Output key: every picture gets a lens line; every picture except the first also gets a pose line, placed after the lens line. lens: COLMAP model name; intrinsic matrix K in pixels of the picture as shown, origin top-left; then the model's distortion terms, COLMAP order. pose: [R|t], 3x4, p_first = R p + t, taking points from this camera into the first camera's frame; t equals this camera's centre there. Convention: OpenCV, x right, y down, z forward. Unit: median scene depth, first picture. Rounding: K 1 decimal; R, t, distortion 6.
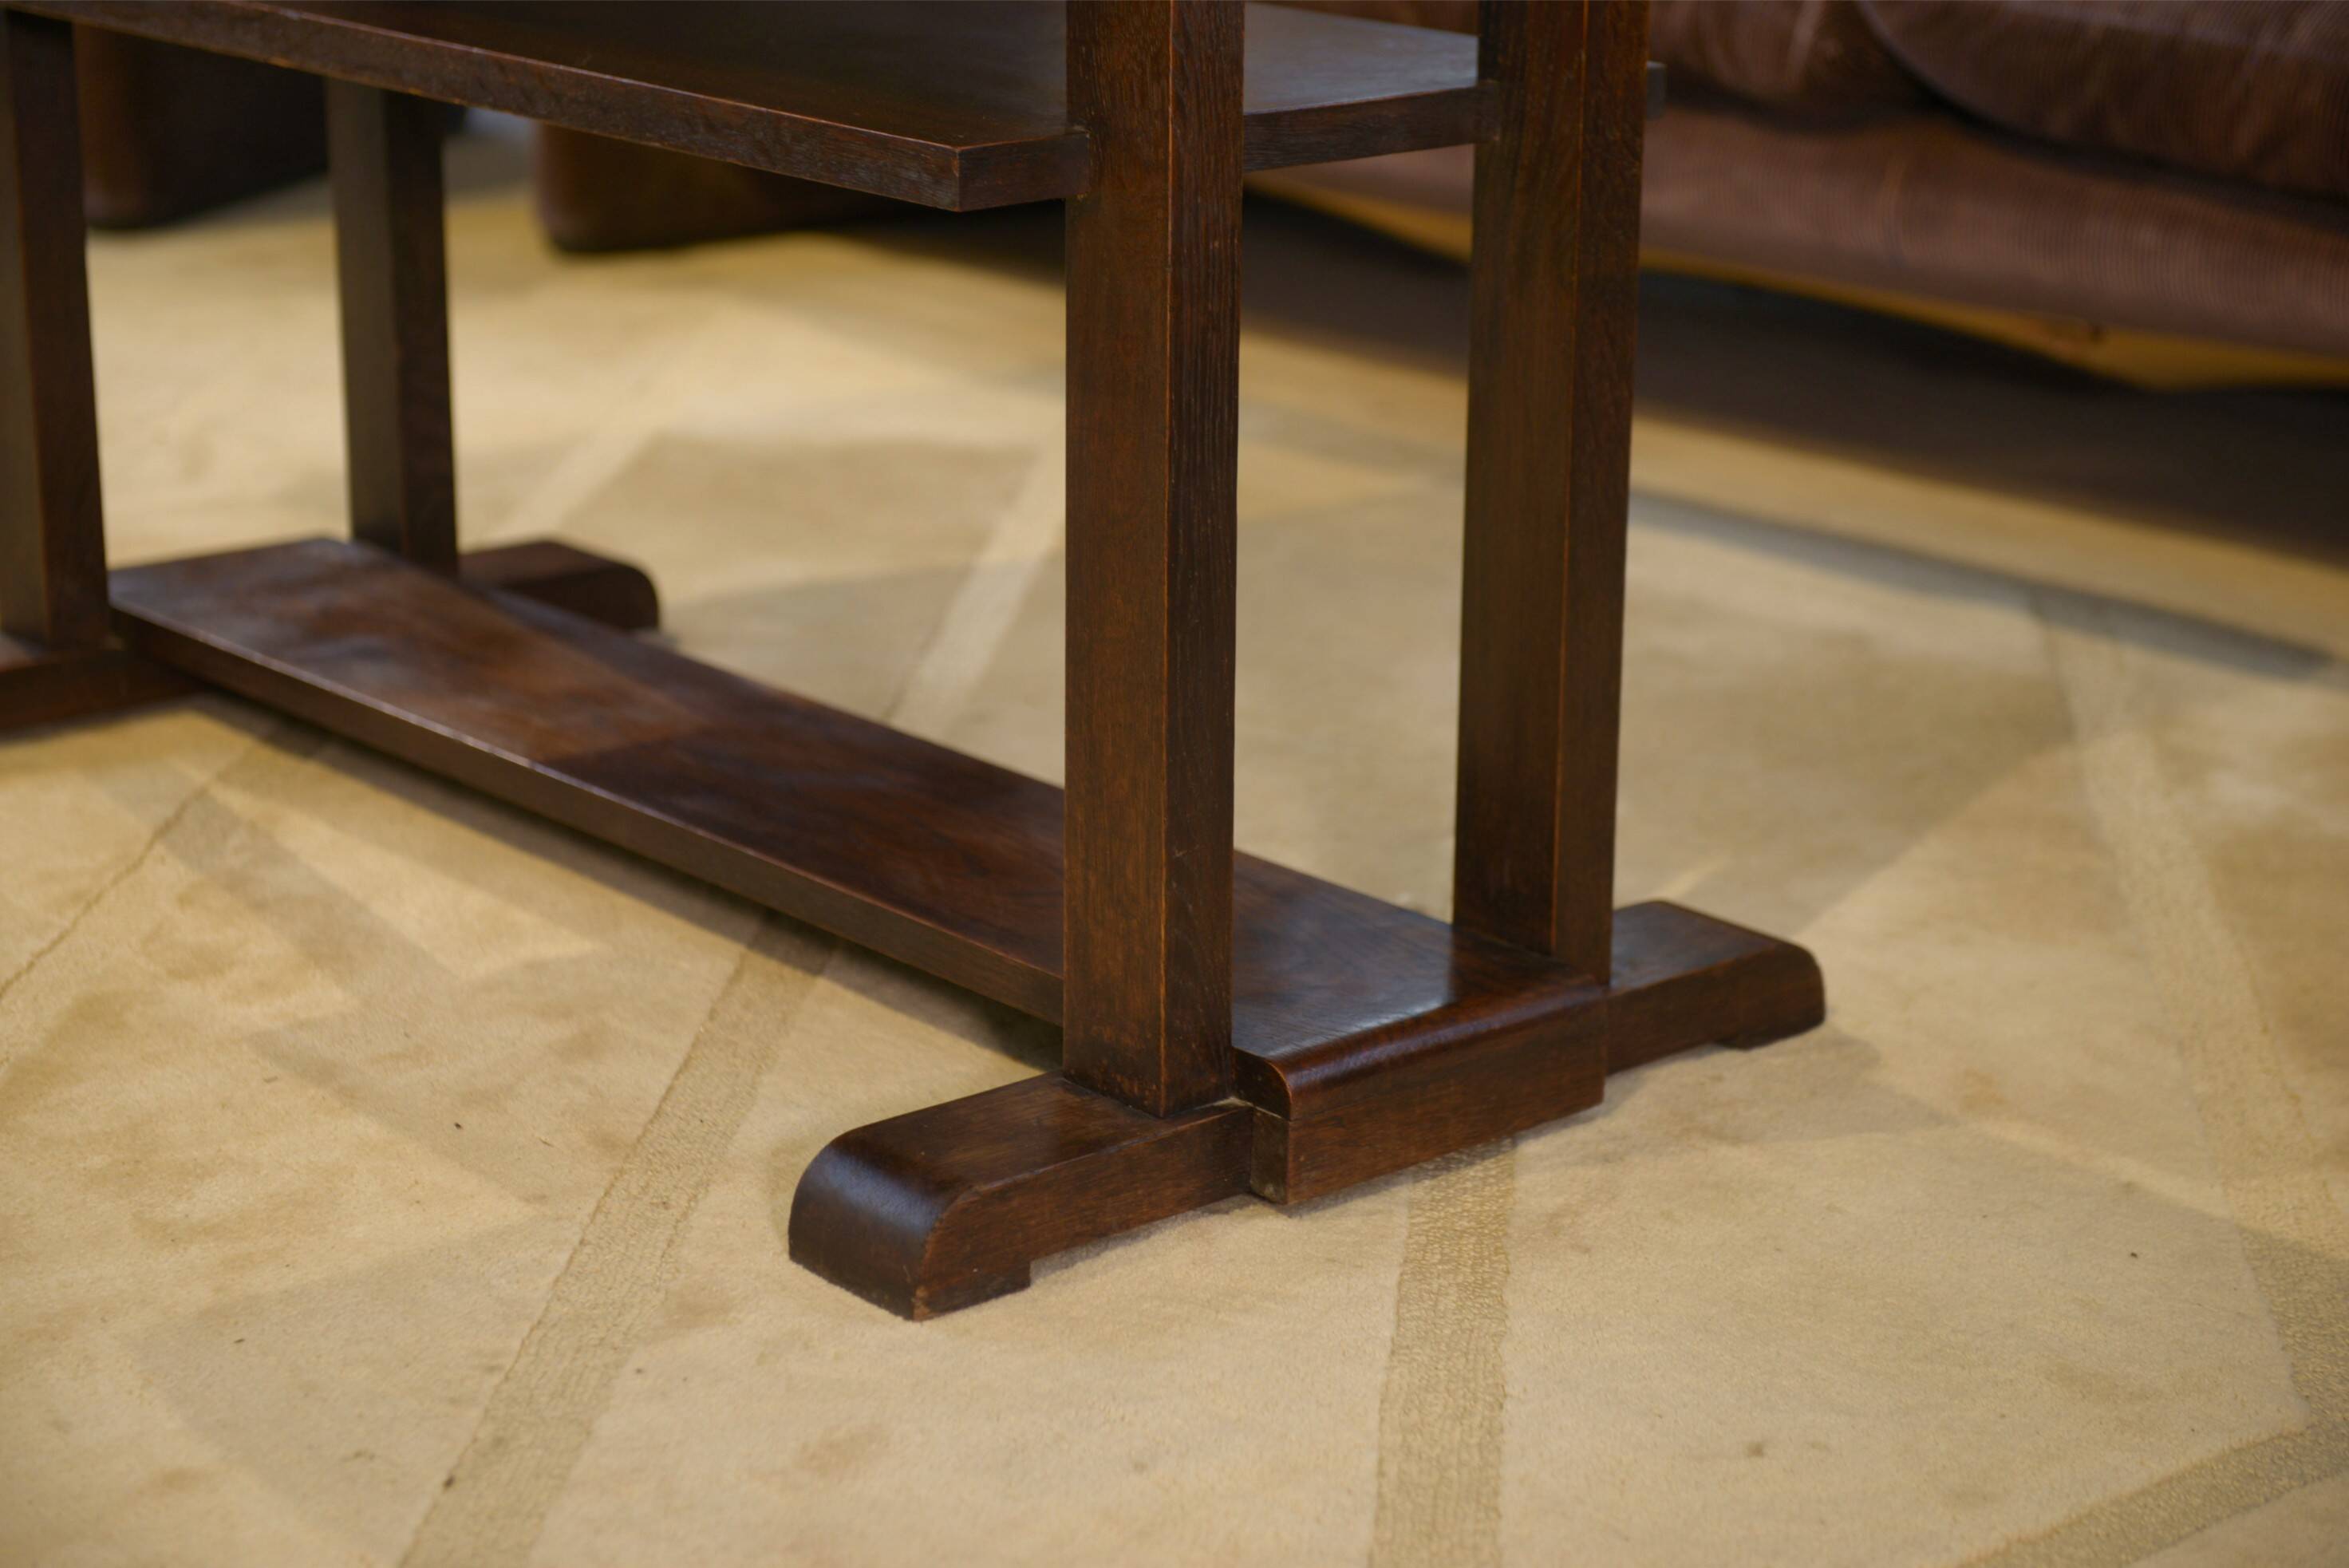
lens RADIAL K [[4355.5, 0, 1183.3], [0, 4355.5, 780.9], [0, 0, 1]] dist [0.085327, 0.000000]
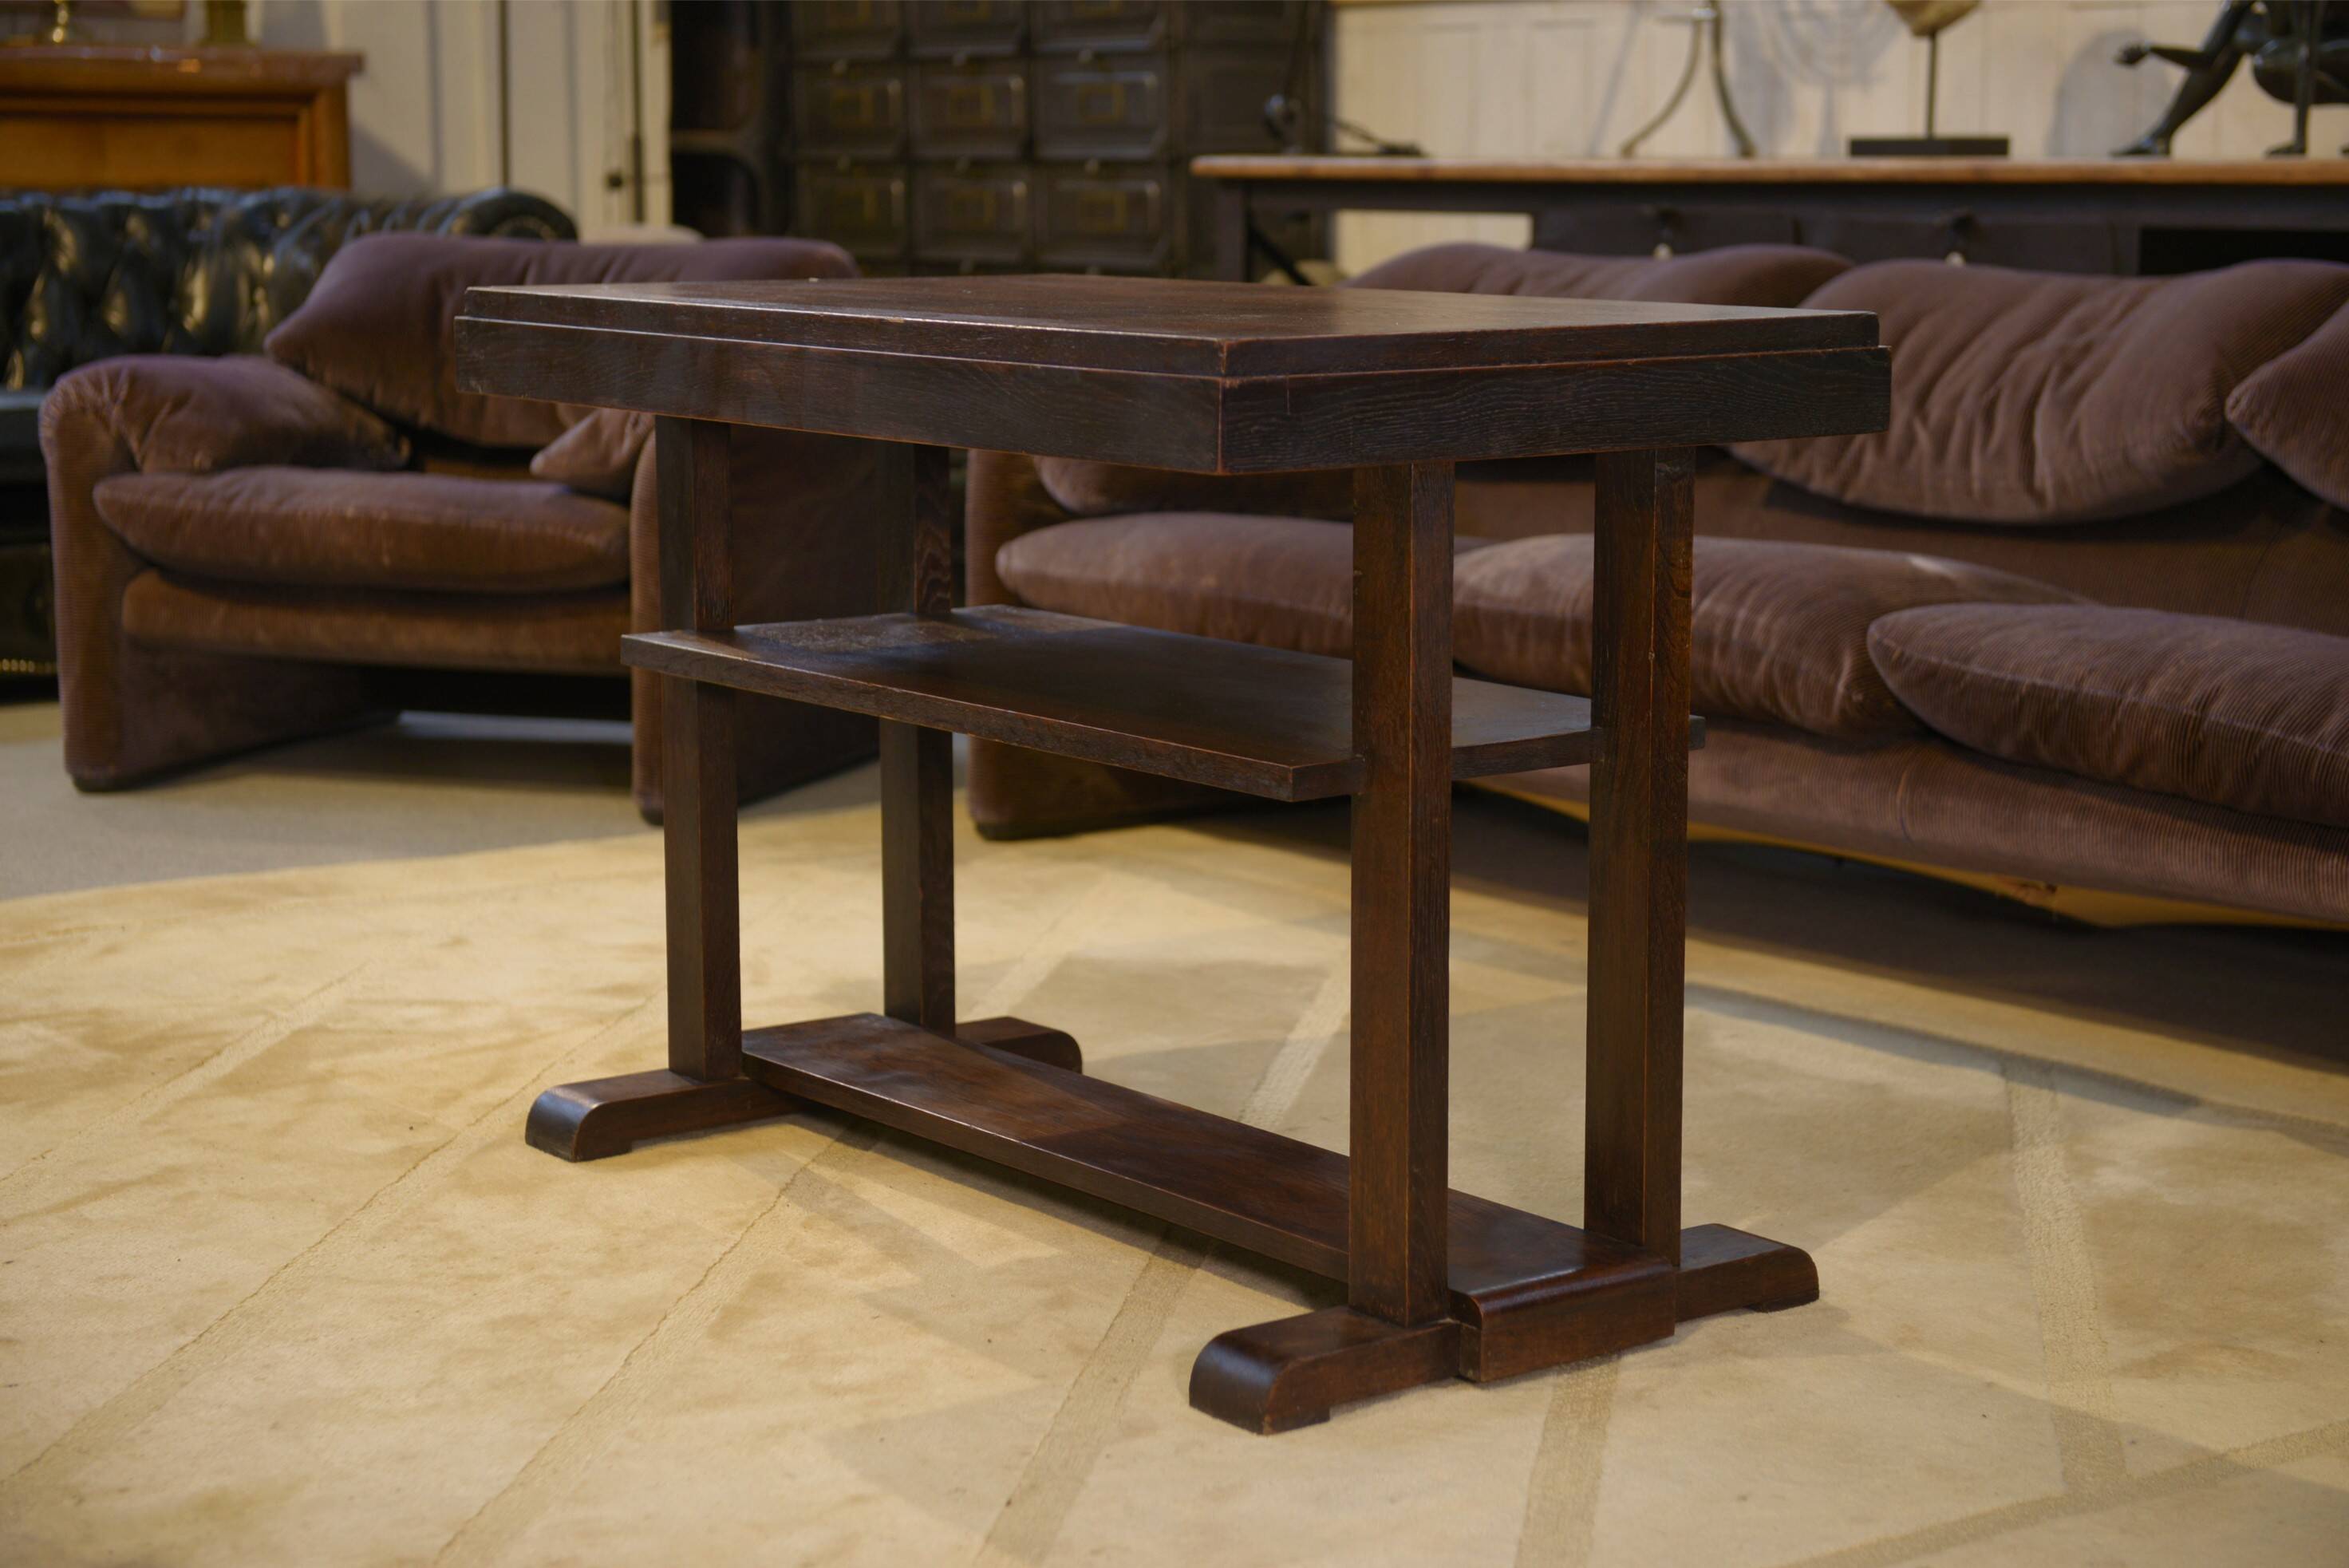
lens RADIAL K [[4003.5, 0, 1179.4], [0, 4003.5, 805.2], [0, 0, 1]] dist [0.104549, 0.000000]
pose [[0.997746, -0.001029, -0.067090, 0.011100], [-0.007735, 0.991452, -0.130239, 0.074080], [0.066650, 0.130465, 0.989210, -0.547006]]
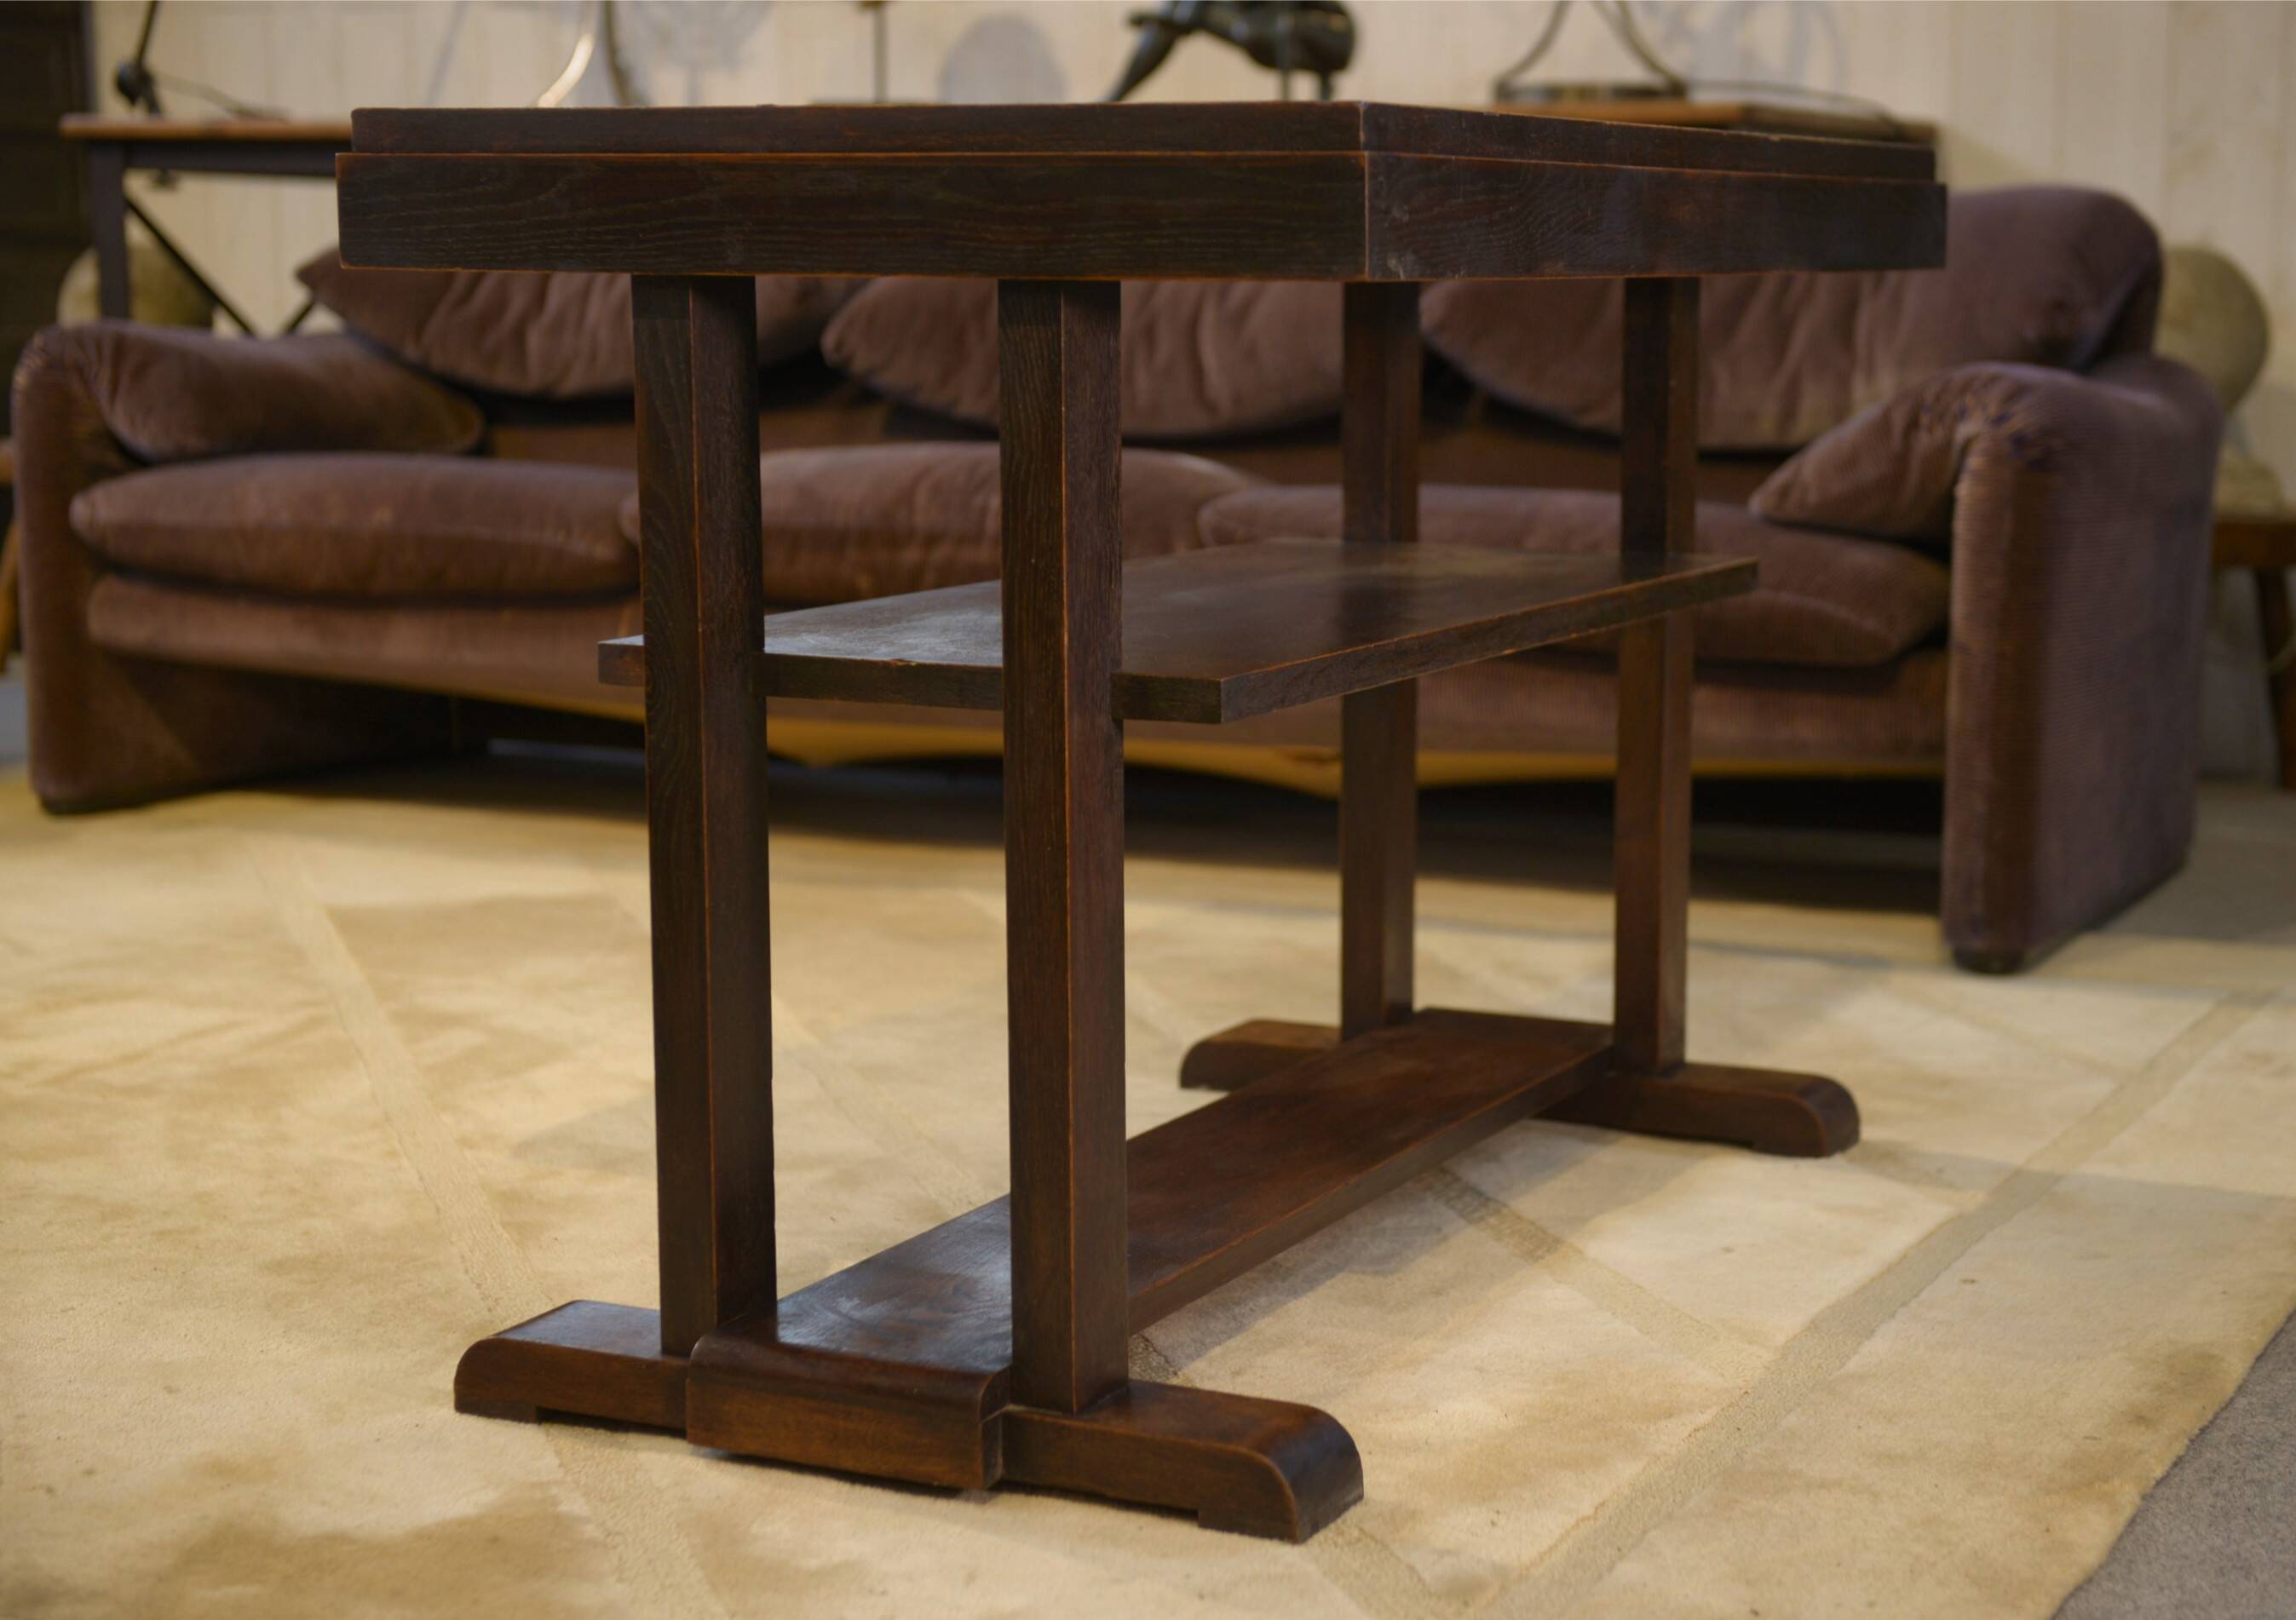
lens RADIAL K [[3782.2, 0, 1195.0], [0, 3782.2, 786.2], [0, 0, 1]] dist [0.117615, 0.000000]
pose [[0.916185, -0.061039, 0.396079, -0.574611], [0.120501, 0.984555, -0.127006, 0.113610], [-0.382209, 0.164089, 0.909390, -0.326627]]
